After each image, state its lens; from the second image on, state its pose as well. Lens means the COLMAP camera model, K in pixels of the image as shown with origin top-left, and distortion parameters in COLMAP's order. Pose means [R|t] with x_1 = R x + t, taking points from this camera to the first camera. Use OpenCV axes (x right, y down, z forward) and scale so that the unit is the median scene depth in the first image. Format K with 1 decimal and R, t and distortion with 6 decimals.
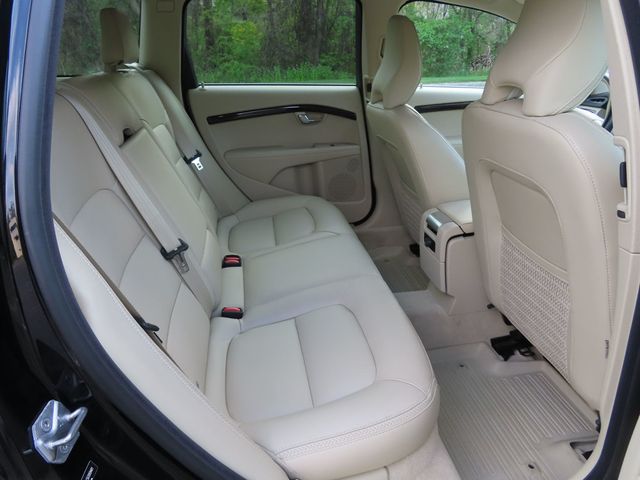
lens RADIAL K [[457.8, 0, 320.5], [0, 457.8, 238.2], [0, 0, 1]] dist [-0.012685, 0.003609]
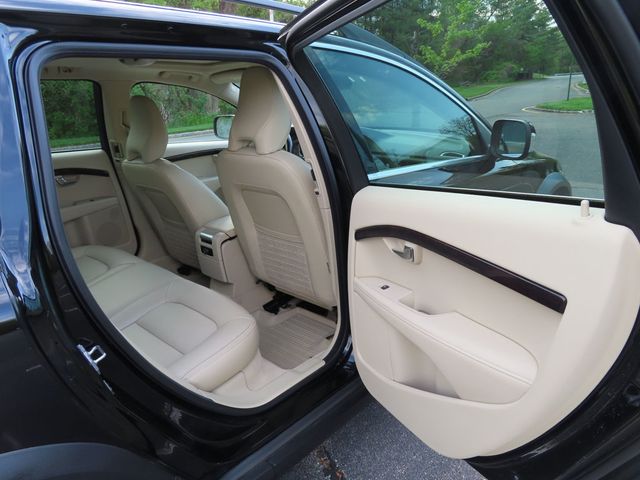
lens RADIAL K [[457.8, 0, 320.5], [0, 457.8, 238.2], [0, 0, 1]] dist [-0.012685, 0.003609]
pose [[0.791321, -0.210173, 0.574141, -0.273746], [0.268791, 0.963031, -0.017935, 0.087318], [-0.549147, 0.168517, 0.818560, -0.331194]]
